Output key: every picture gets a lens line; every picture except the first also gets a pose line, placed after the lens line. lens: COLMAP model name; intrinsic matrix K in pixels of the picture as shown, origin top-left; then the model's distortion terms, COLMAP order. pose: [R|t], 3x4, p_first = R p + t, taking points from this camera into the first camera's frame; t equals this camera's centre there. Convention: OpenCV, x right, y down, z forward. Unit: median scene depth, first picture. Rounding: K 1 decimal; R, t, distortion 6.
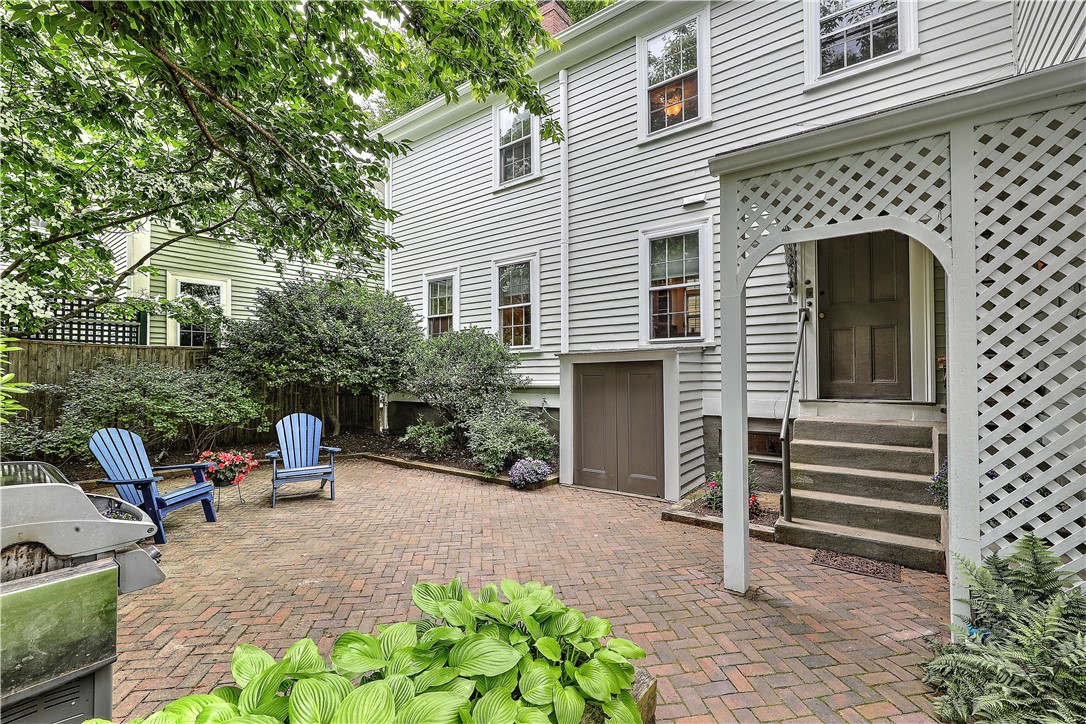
lens RADIAL K [[471.7, 0, 543.2], [0, 471.7, 363.8], [0, 0, 1]] dist [-0.000030, 0.000012]
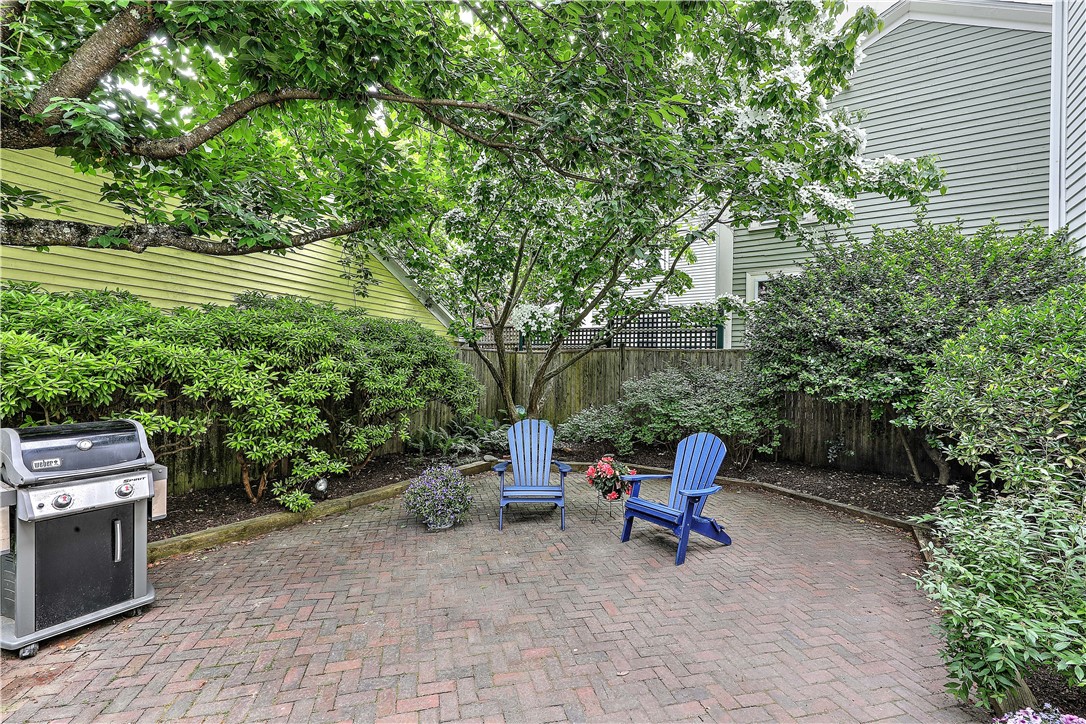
lens RADIAL K [[471.7, 0, 548.1], [0, 471.7, 369.1], [0, 0, 1]] dist [-0.000030, 0.000012]
pose [[0.094963, 0.007821, -0.995450, 0.162792], [-0.003117, 0.999967, 0.007559, -0.001411], [0.995476, 0.002385, 0.094984, 0.549431]]
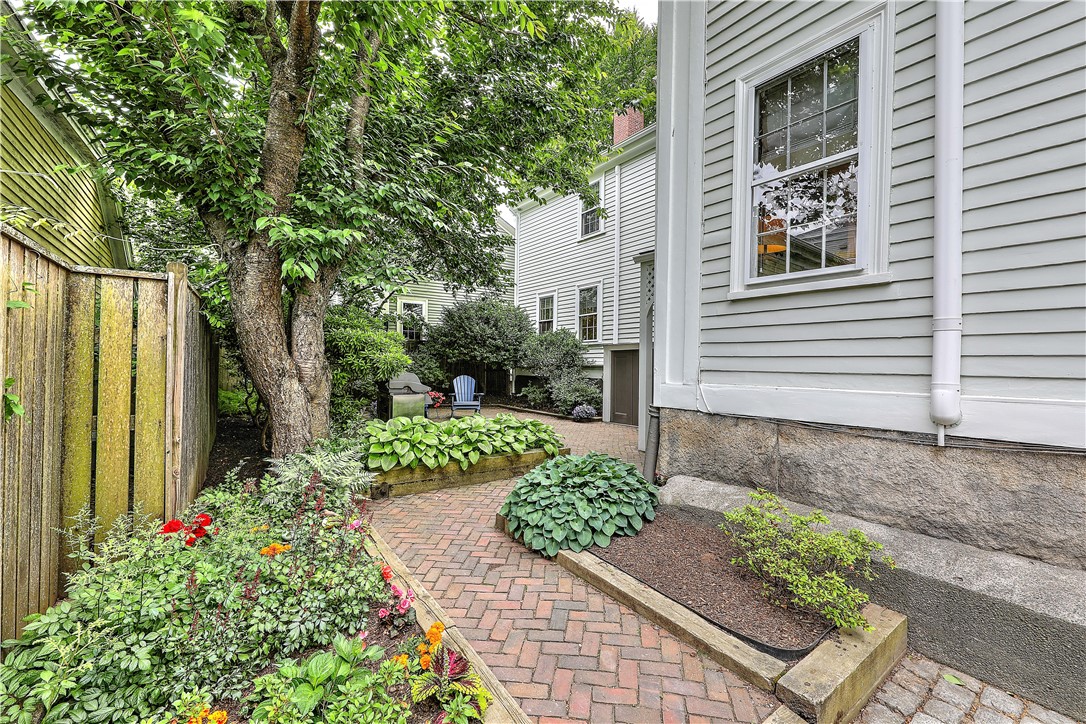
lens RADIAL K [[439.1, 0, 544.9], [0, 439.1, 360.7], [0, 0, 1]] dist [-0.001163, -0.000094]
pose [[0.957945, 0.017805, -0.286398, 0.235982], [-0.014889, 0.999813, 0.012354, 0.015919], [0.286564, -0.007571, 0.958031, -0.472486]]
